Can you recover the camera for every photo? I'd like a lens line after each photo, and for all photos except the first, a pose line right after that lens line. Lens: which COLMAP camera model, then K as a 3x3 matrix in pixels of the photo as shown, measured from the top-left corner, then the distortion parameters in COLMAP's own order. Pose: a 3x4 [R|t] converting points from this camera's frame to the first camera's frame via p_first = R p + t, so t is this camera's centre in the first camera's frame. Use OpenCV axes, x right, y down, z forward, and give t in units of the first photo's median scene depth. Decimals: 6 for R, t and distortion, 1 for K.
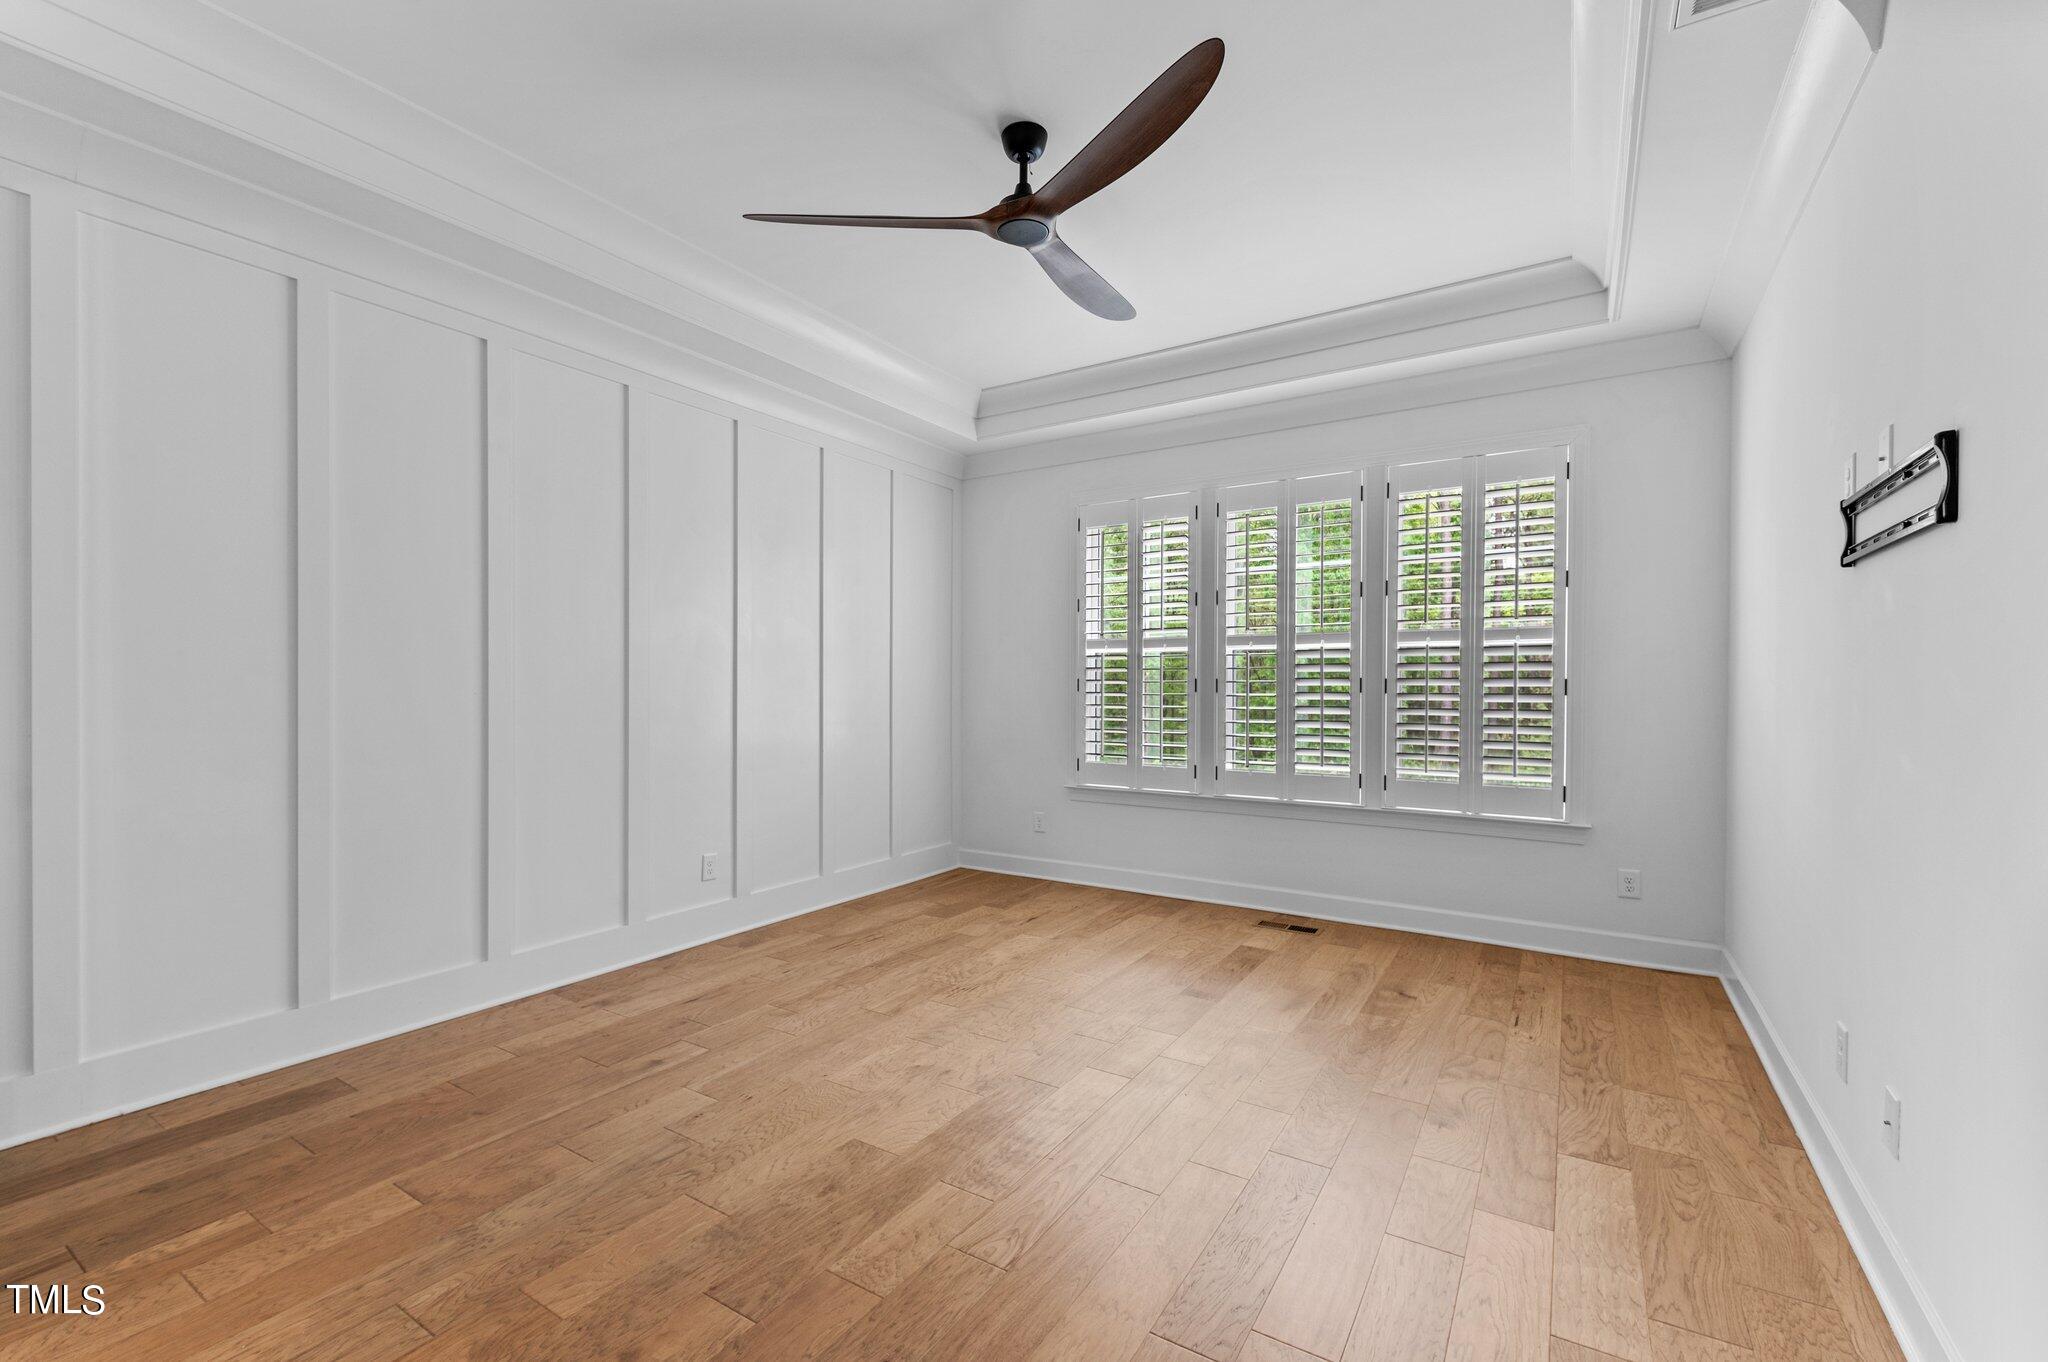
lens RADIAL K [[863.5, 0, 1017.4], [0, 863.5, 679.7], [0, 0, 1]] dist [0.013448, -0.007652]
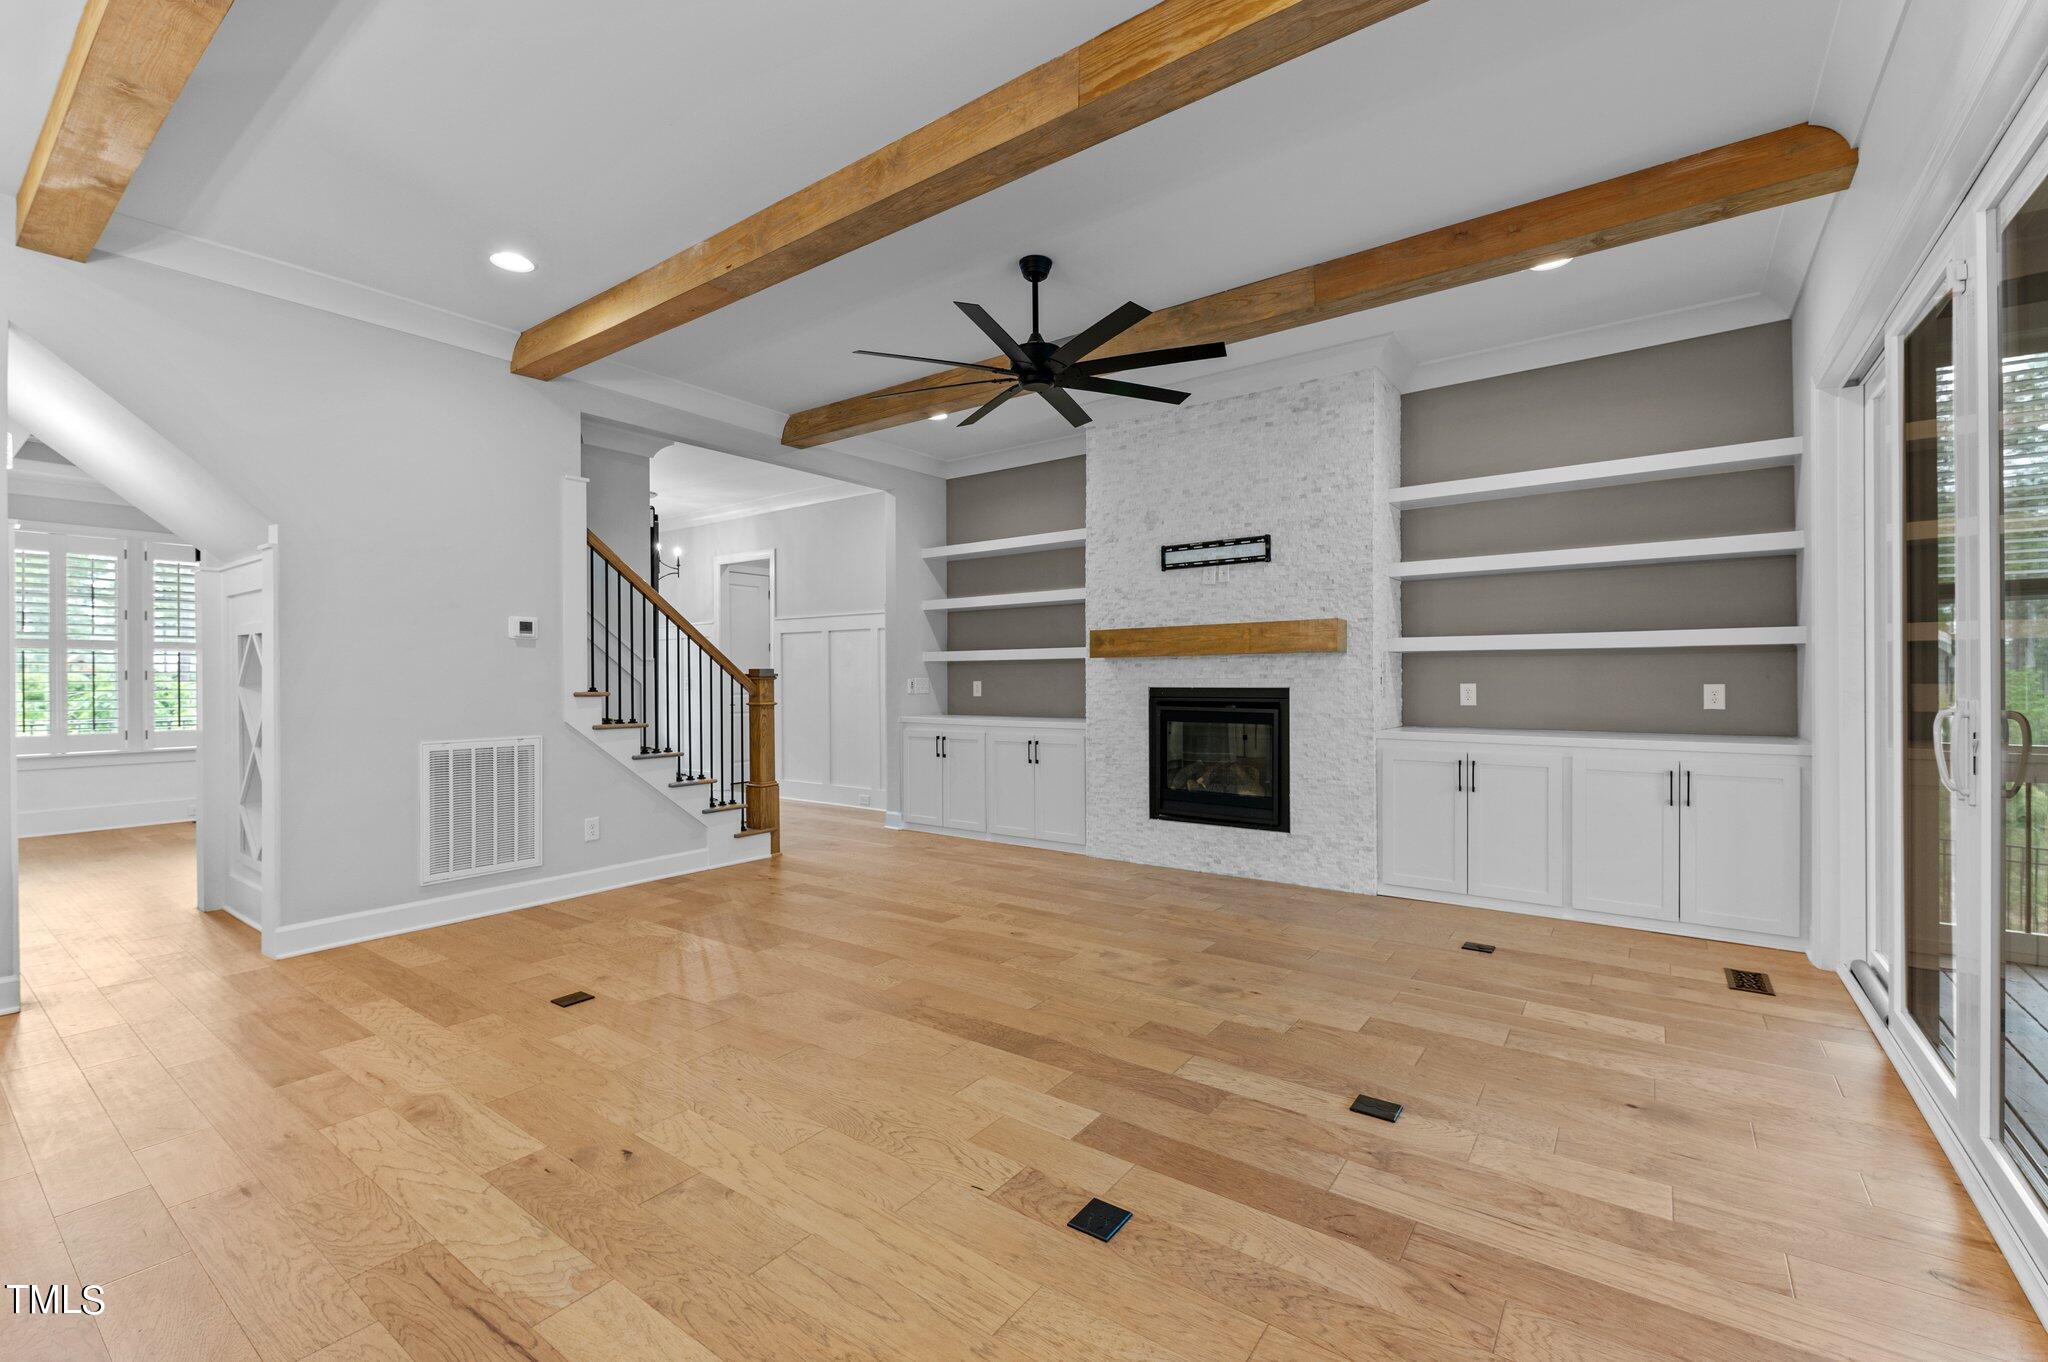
lens RADIAL K [[863.5, 0, 1024.9], [0, 863.5, 678.4], [0, 0, 1]] dist [0.013448, -0.007652]
pose [[0.052311, -0.003216, 0.998626, -0.878558], [0.001056, 0.999994, 0.003166, 0.095497], [-0.998630, 0.000889, 0.052314, 0.680669]]
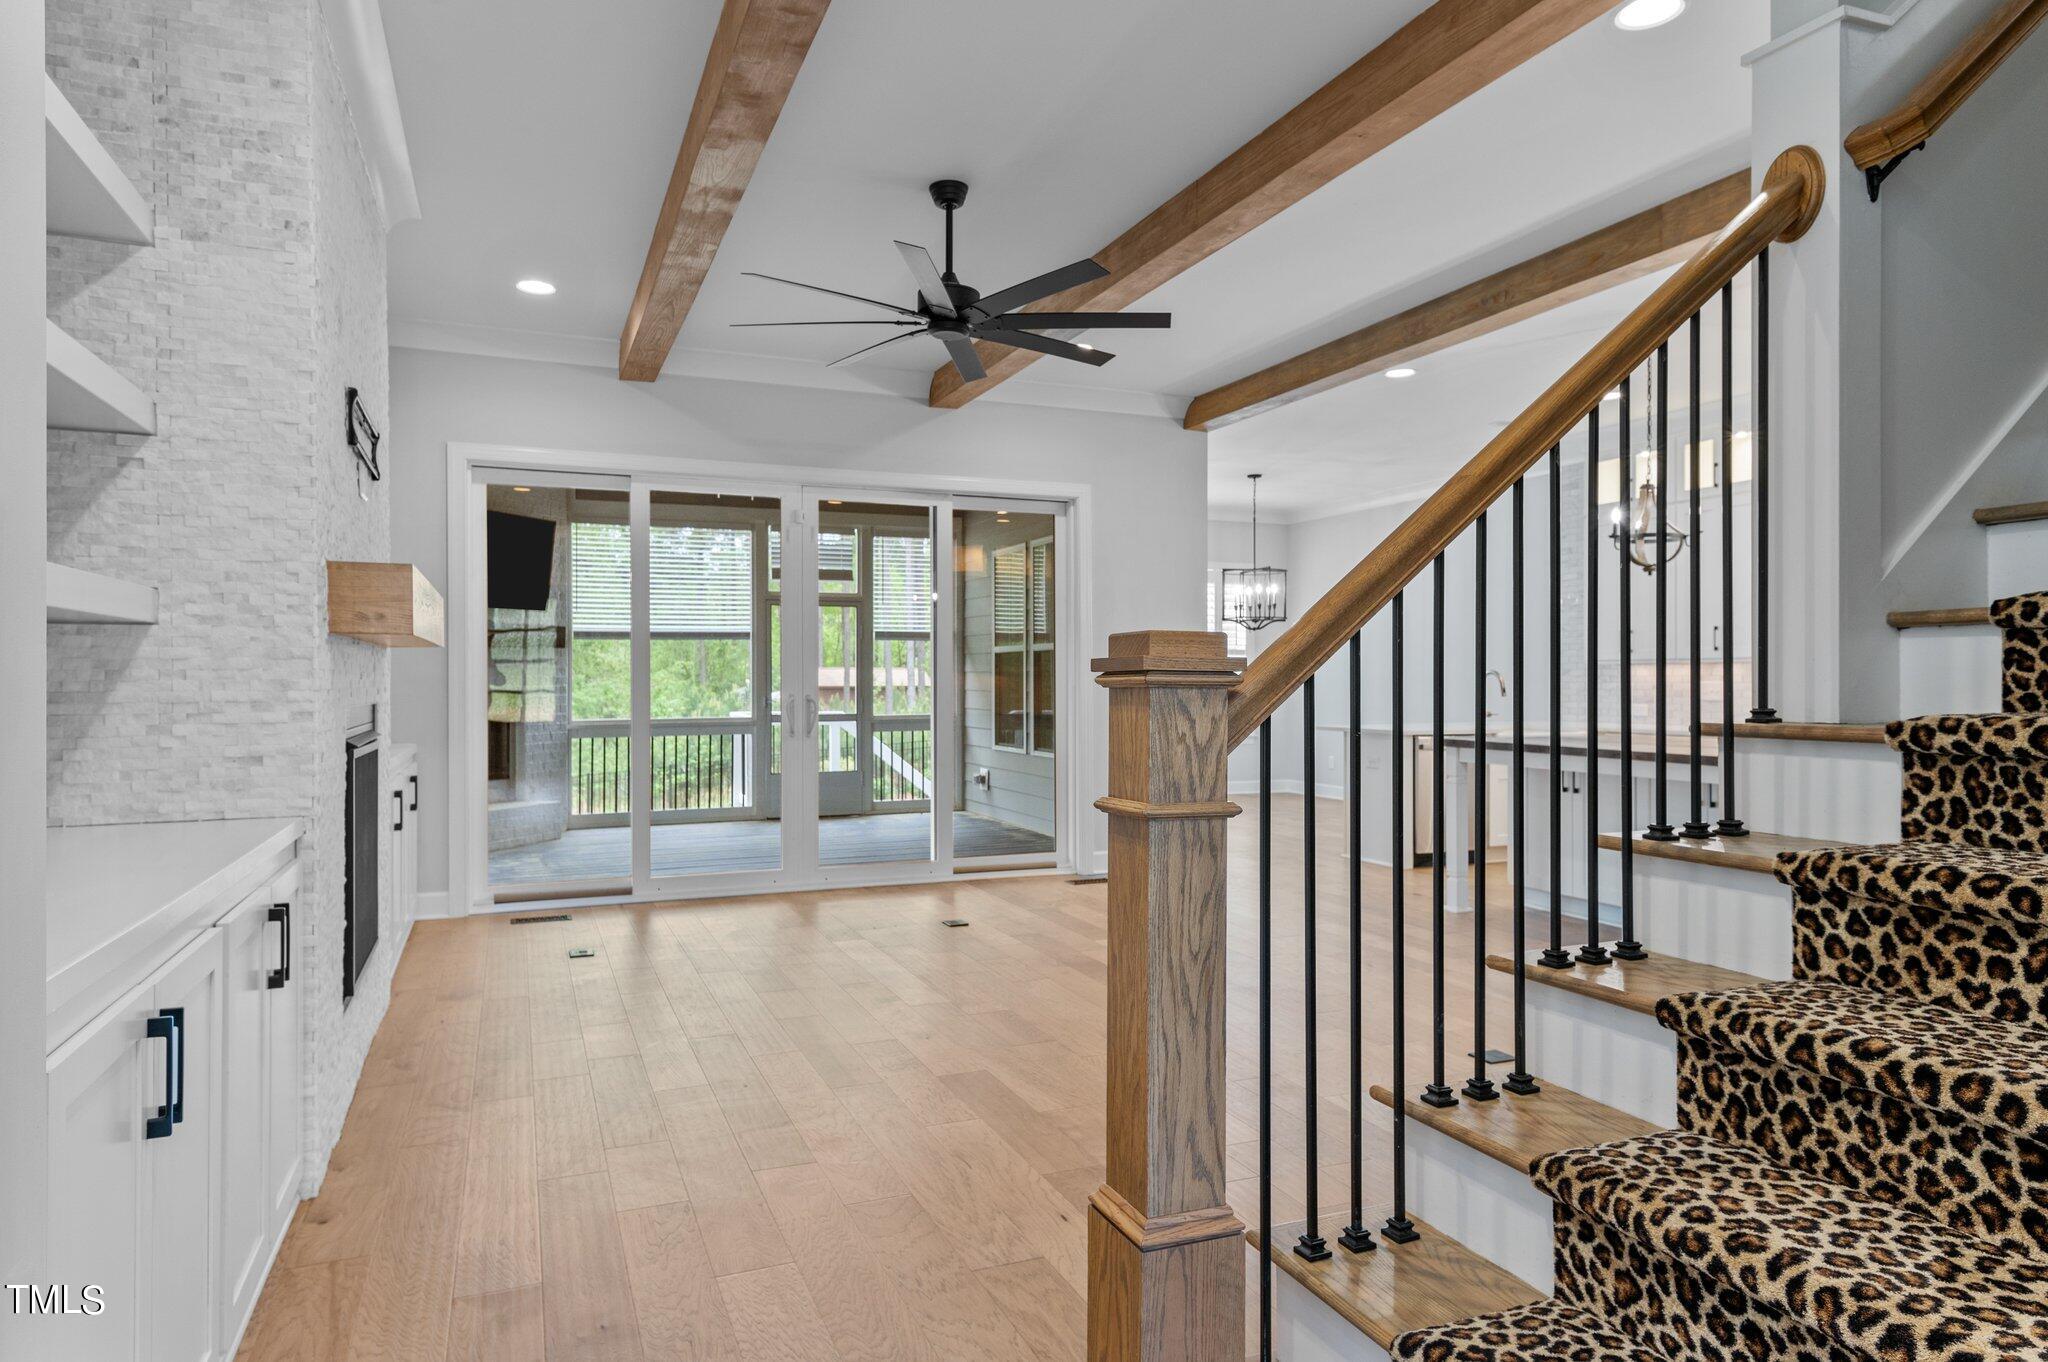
lens RADIAL K [[1212.9, 0, 975.4], [0, 1212.9, 682.2], [0, 0, 1]] dist [0.022657, 0.000896]
pose [[-0.600891, -0.001524, -0.799329, 0.937626], [0.002217, 0.999991, -0.003574, 0.100703], [0.799328, -0.003920, -0.600883, 1.402515]]
